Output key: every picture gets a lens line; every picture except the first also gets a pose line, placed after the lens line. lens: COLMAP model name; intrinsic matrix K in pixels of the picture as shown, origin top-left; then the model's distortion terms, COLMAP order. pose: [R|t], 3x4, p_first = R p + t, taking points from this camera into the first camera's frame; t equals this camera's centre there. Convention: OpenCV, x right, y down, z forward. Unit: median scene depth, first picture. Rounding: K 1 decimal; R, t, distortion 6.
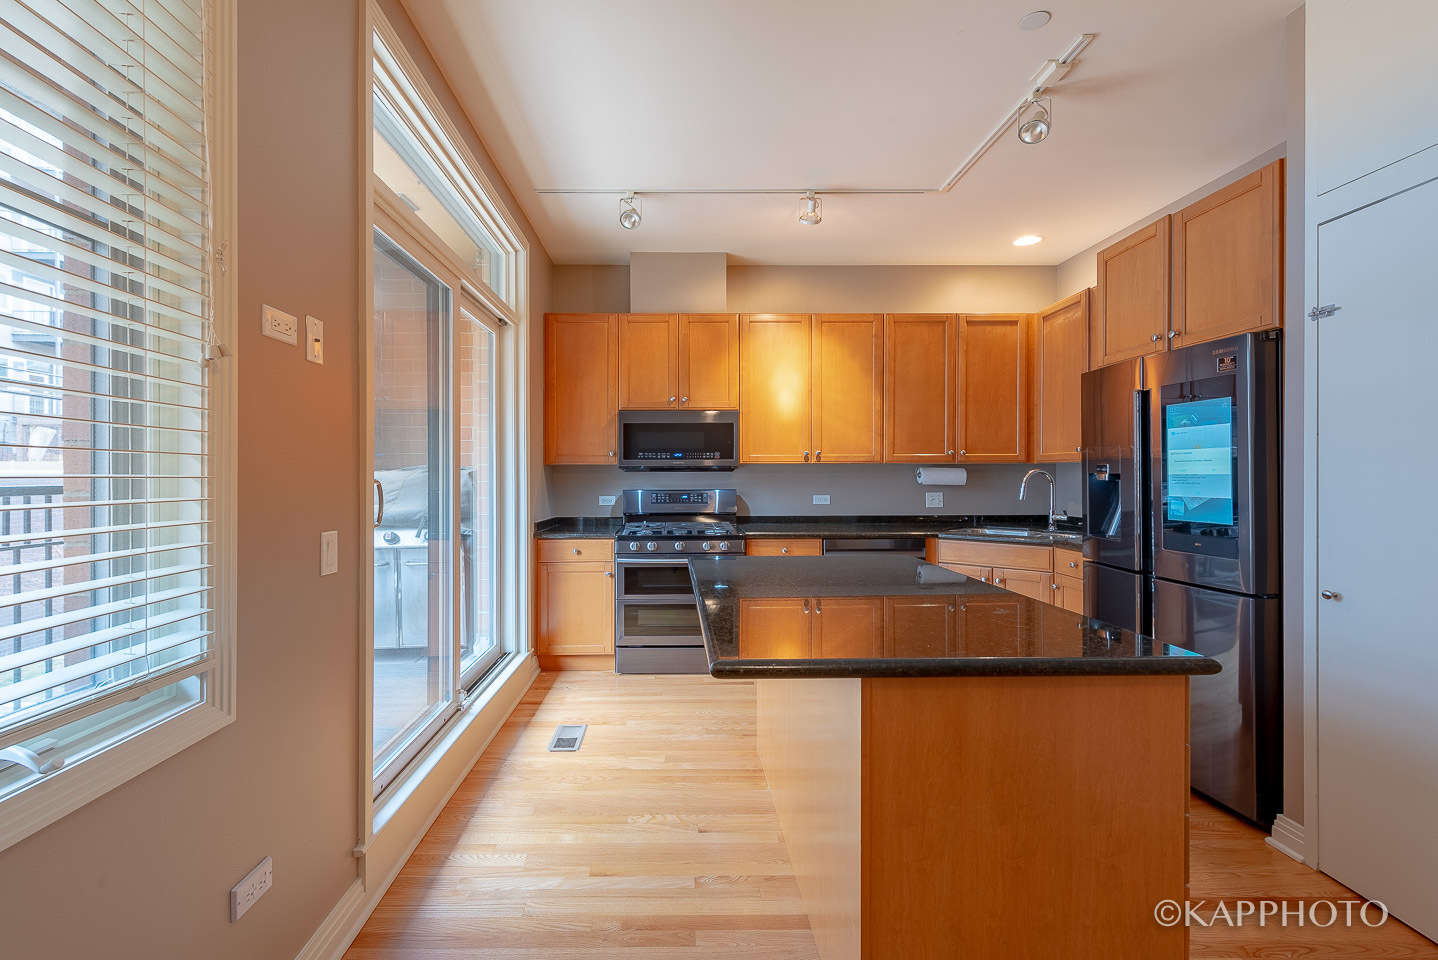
lens RADIAL K [[583.4, 0, 719.0], [0, 583.4, 480.0], [0, 0, 1]] dist [-0.000020, 0.000001]
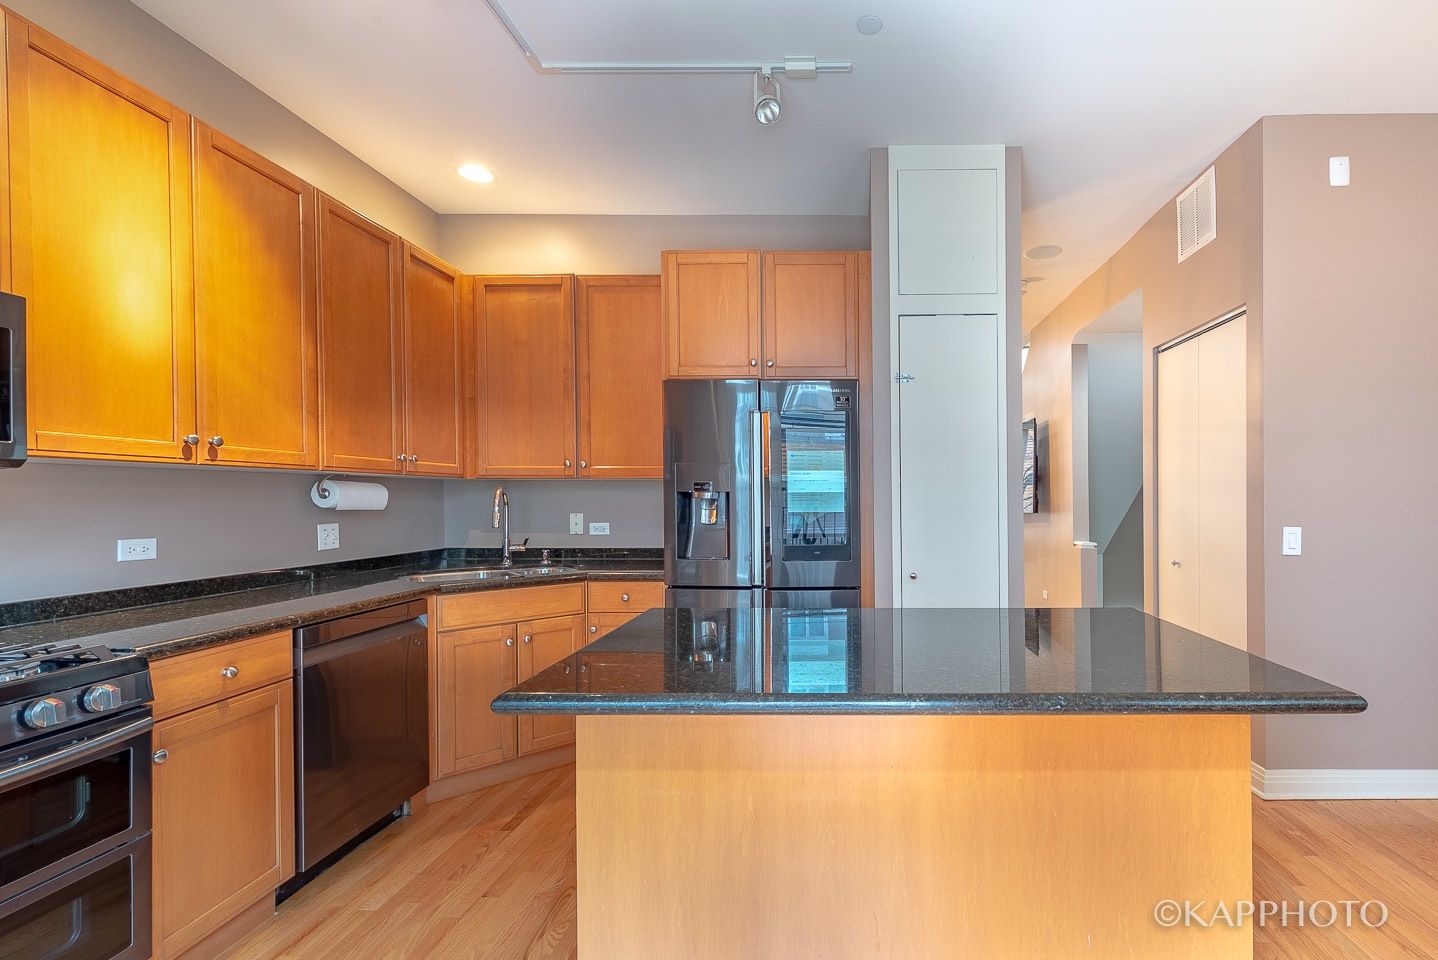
lens RADIAL K [[768.5, 0, 719.2], [0, 768.5, 506.6], [0, 0, 1]] dist [0.001493, 0.000236]
pose [[0.063081, -0.008364, 0.997973, -0.425812], [0.011190, 0.999908, 0.007673, 0.003108], [-0.997946, 0.010683, 0.063169, 0.649615]]
